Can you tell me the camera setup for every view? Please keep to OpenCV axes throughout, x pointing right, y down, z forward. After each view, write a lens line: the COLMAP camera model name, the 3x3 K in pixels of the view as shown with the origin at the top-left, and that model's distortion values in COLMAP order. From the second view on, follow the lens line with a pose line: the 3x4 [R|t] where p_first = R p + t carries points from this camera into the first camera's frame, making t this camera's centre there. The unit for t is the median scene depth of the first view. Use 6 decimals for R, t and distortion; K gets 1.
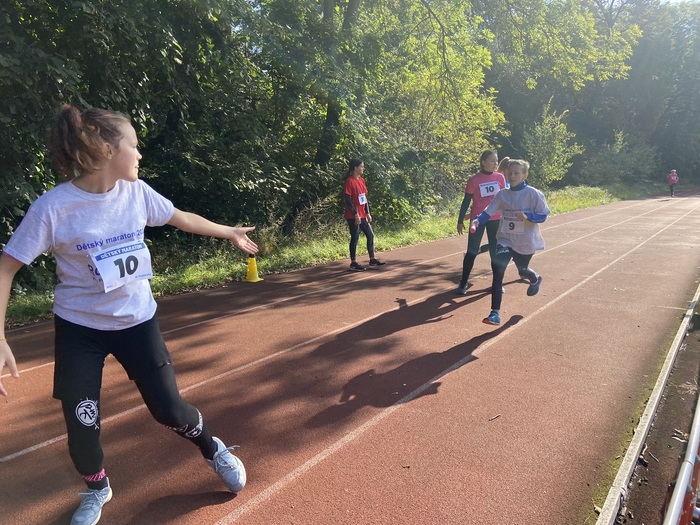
lens RADIAL K [[613.0, 0, 336.3], [0, 613.0, 271.3], [0, 0, 1]] dist [0.112674, -0.166112]
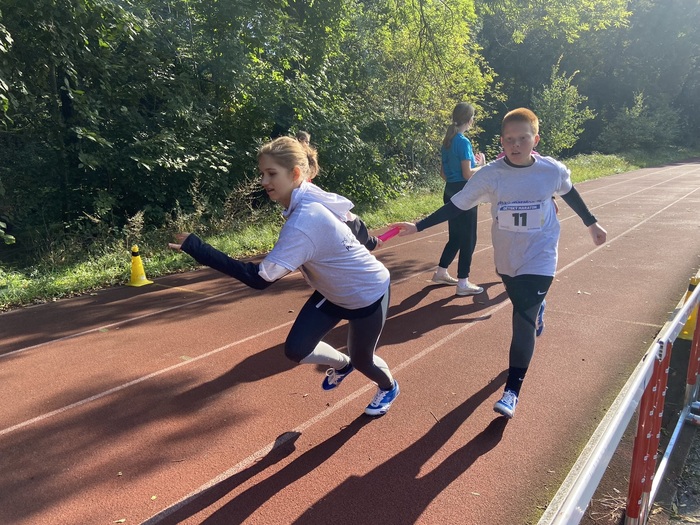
lens RADIAL K [[613.0, 0, 328.8], [0, 613.0, 277.2], [0, 0, 1]] dist [0.112674, -0.166112]
pose [[0.998806, -0.014855, -0.046534, 0.077412], [0.017201, 0.998579, 0.050430, -0.015356], [0.045719, -0.051170, 0.997643, 0.096597]]
